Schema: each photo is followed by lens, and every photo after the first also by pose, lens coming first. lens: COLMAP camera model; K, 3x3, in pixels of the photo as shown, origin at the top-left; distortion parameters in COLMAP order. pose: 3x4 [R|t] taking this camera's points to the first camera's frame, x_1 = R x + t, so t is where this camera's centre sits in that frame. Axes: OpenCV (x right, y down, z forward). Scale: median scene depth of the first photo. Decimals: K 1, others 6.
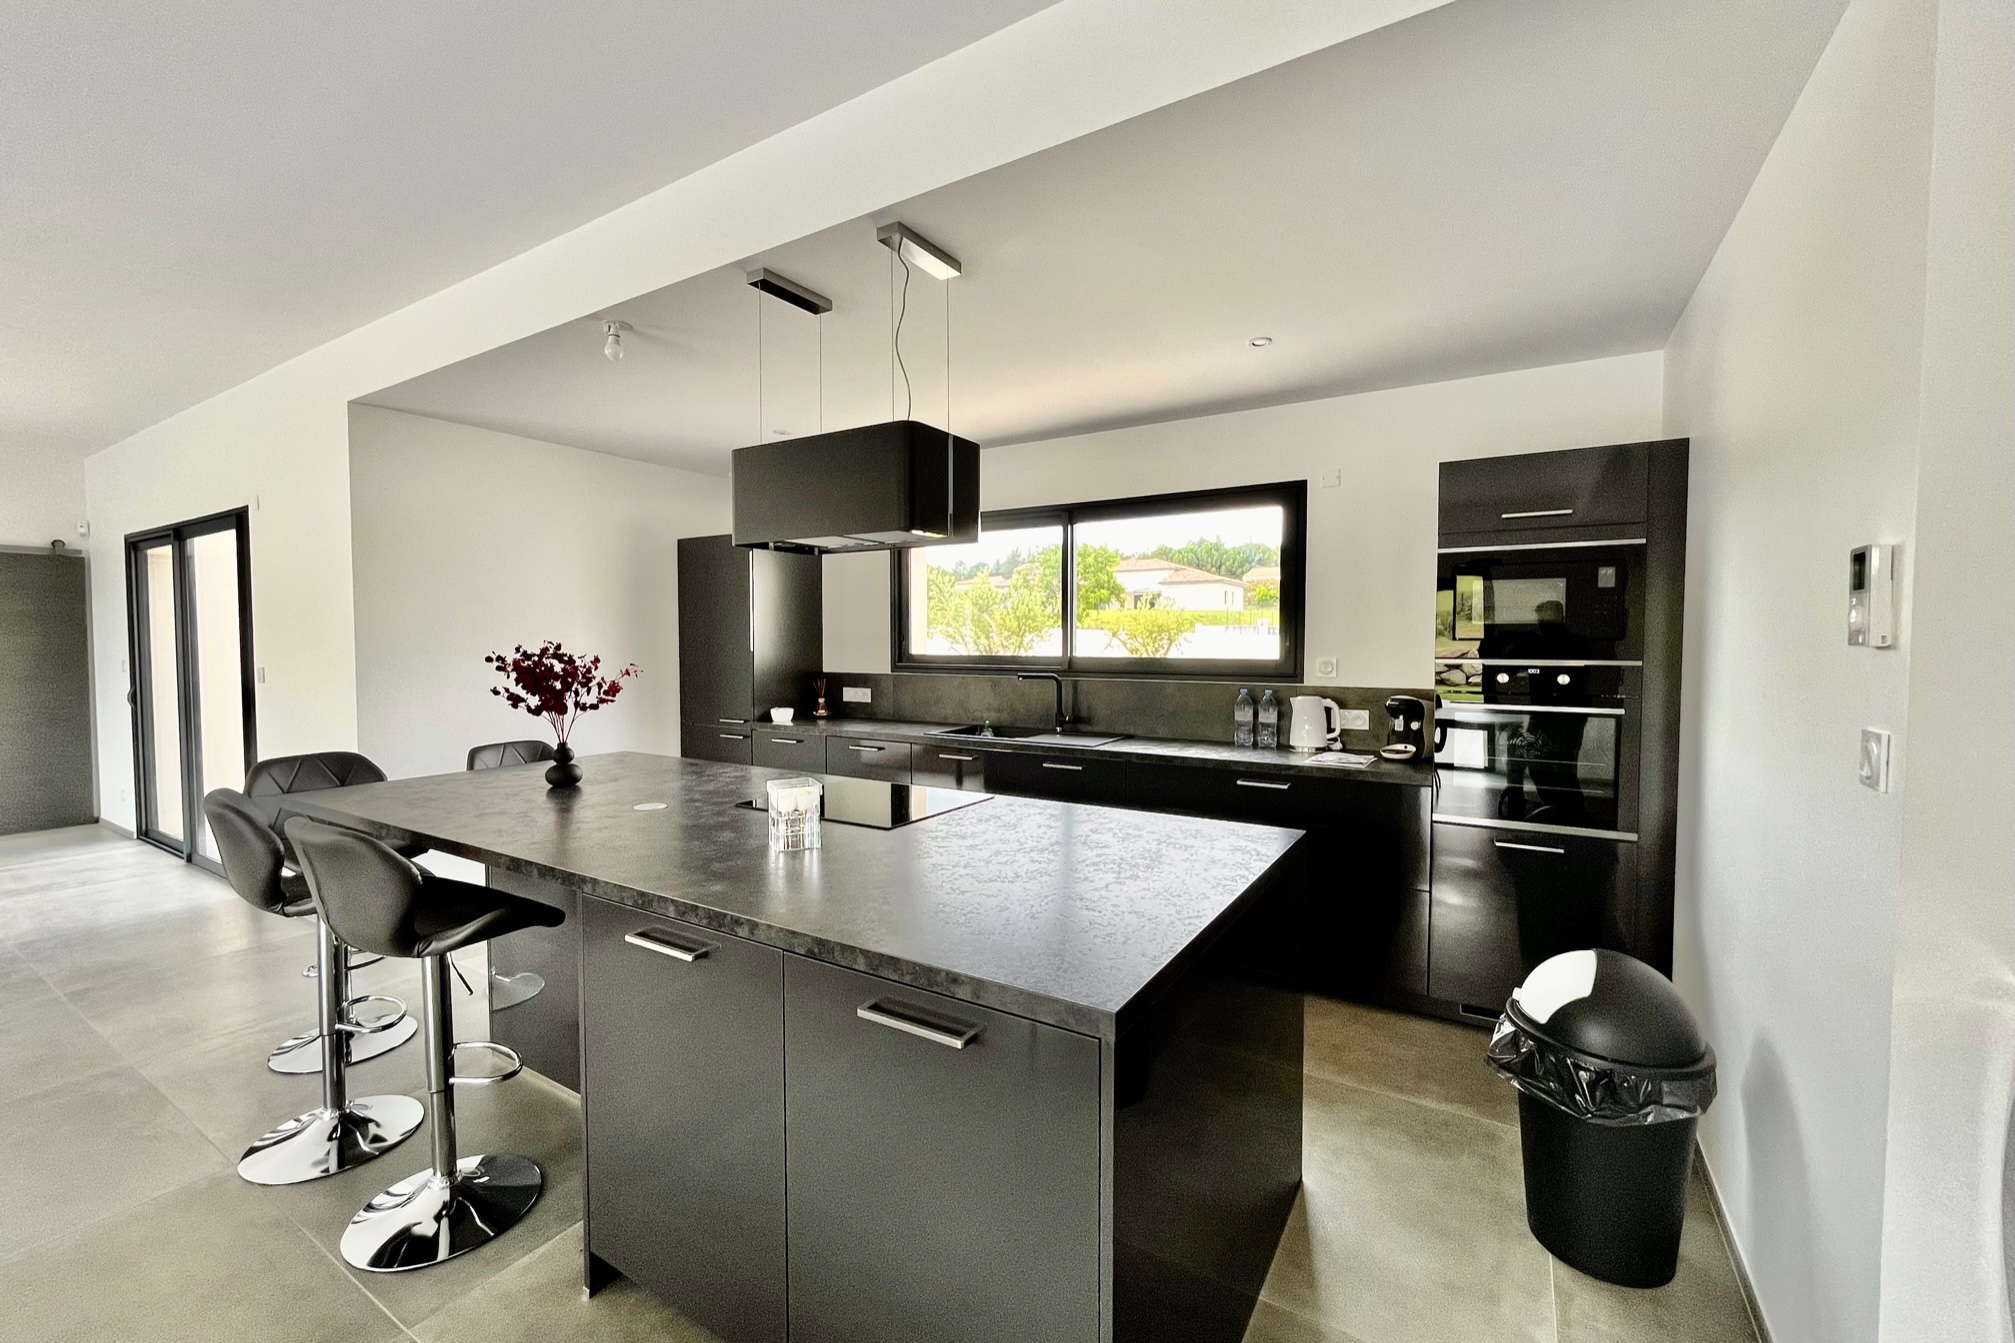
lens RADIAL K [[813.6, 0, 1016.1], [0, 813.6, 668.2], [0, 0, 1]] dist [0.002160, 0.000110]
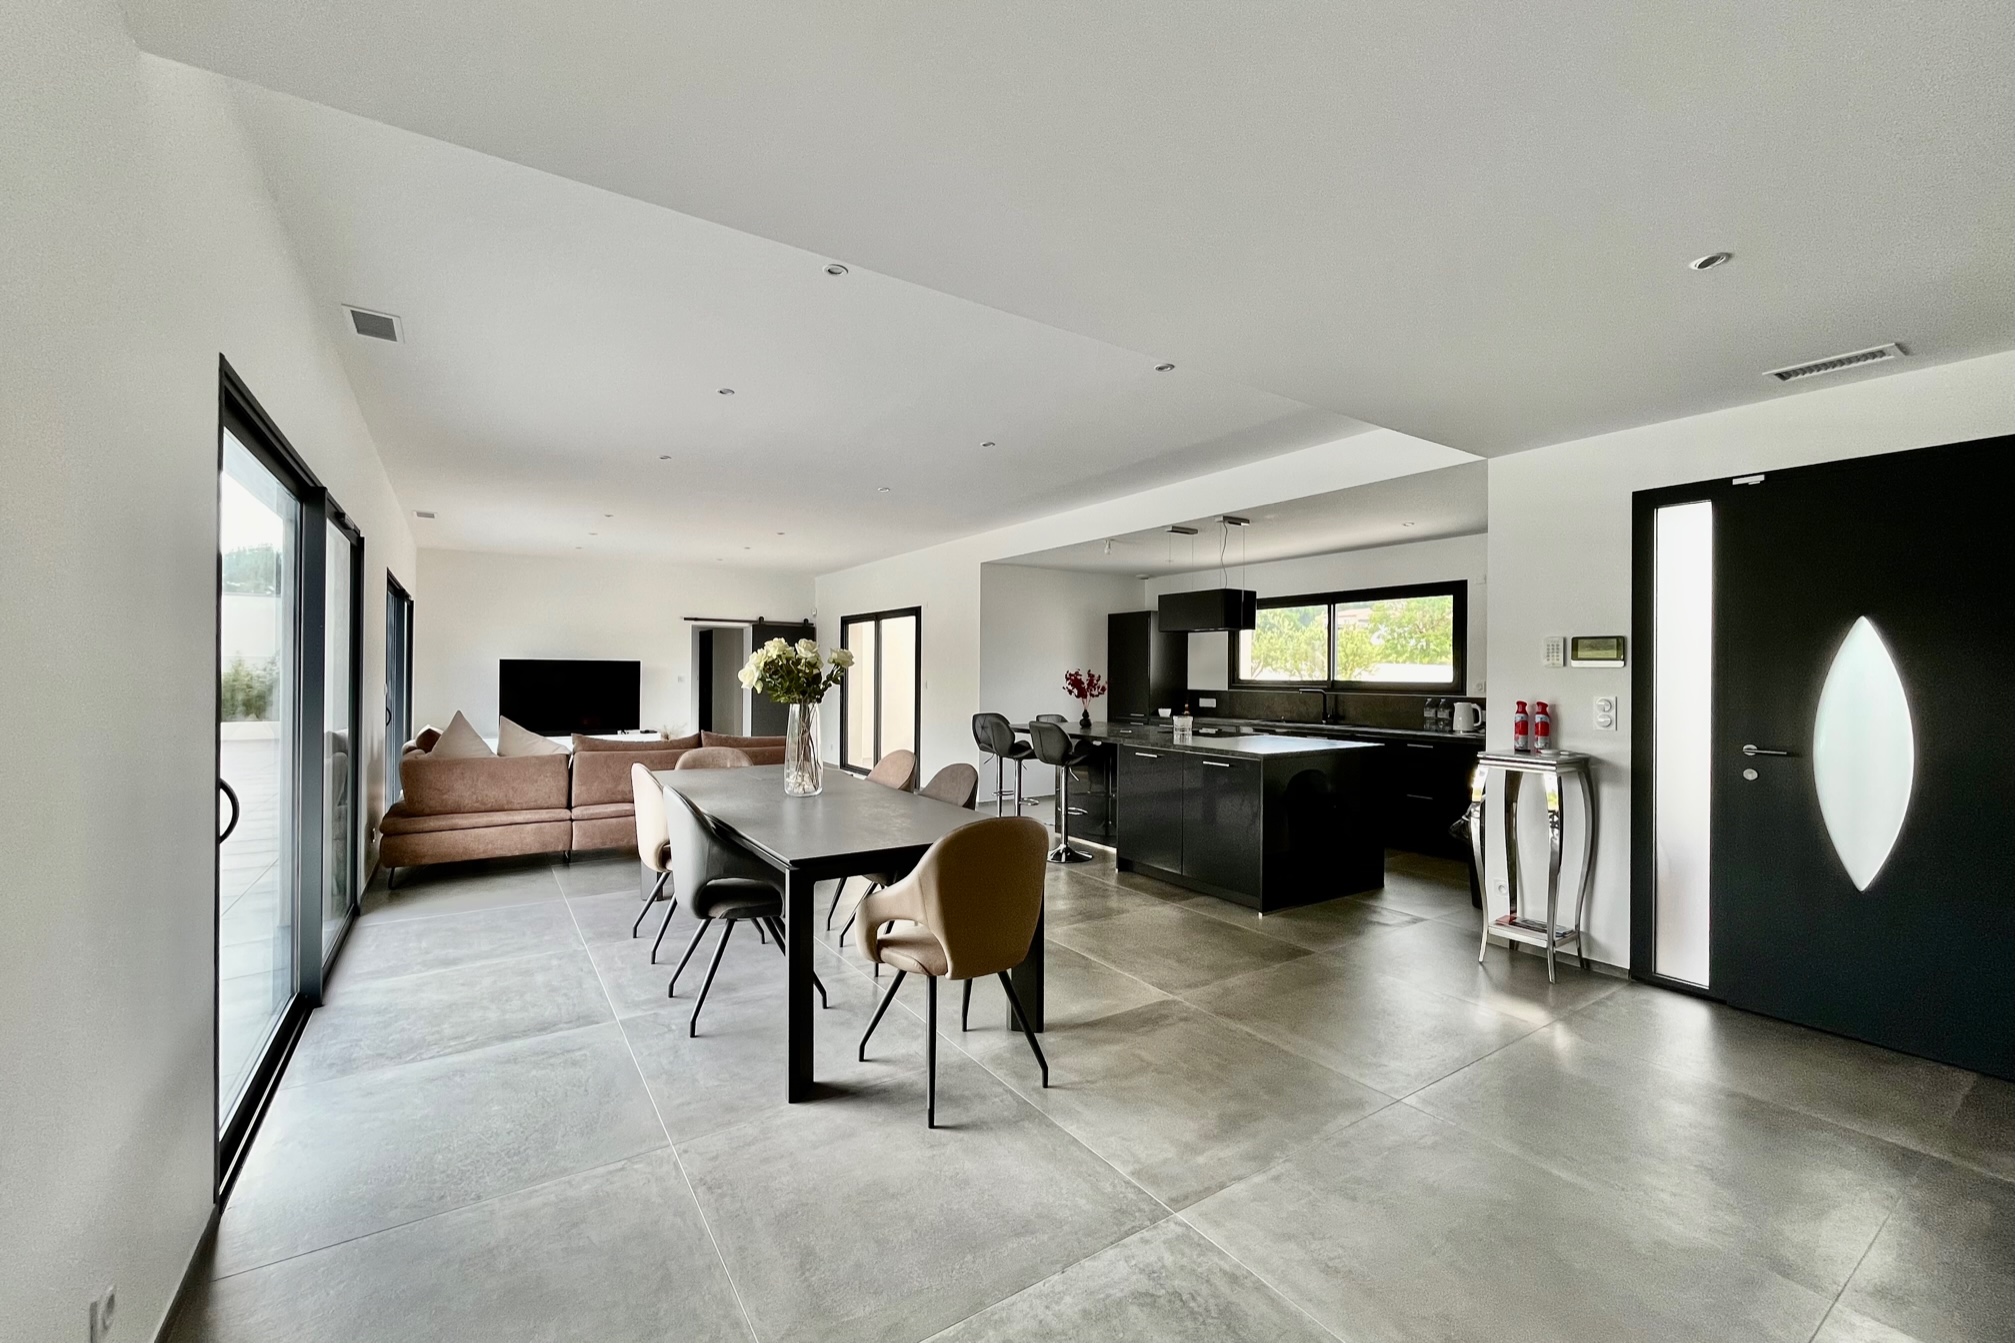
lens RADIAL K [[813.6, 0, 1012.1], [0, 813.6, 671.1], [0, 0, 1]] dist [0.002160, 0.000110]
pose [[0.911187, 0.007694, -0.411922, 0.169337], [-0.024105, 0.999108, -0.034659, 0.045727], [0.411288, 0.041510, 0.910560, -0.920403]]
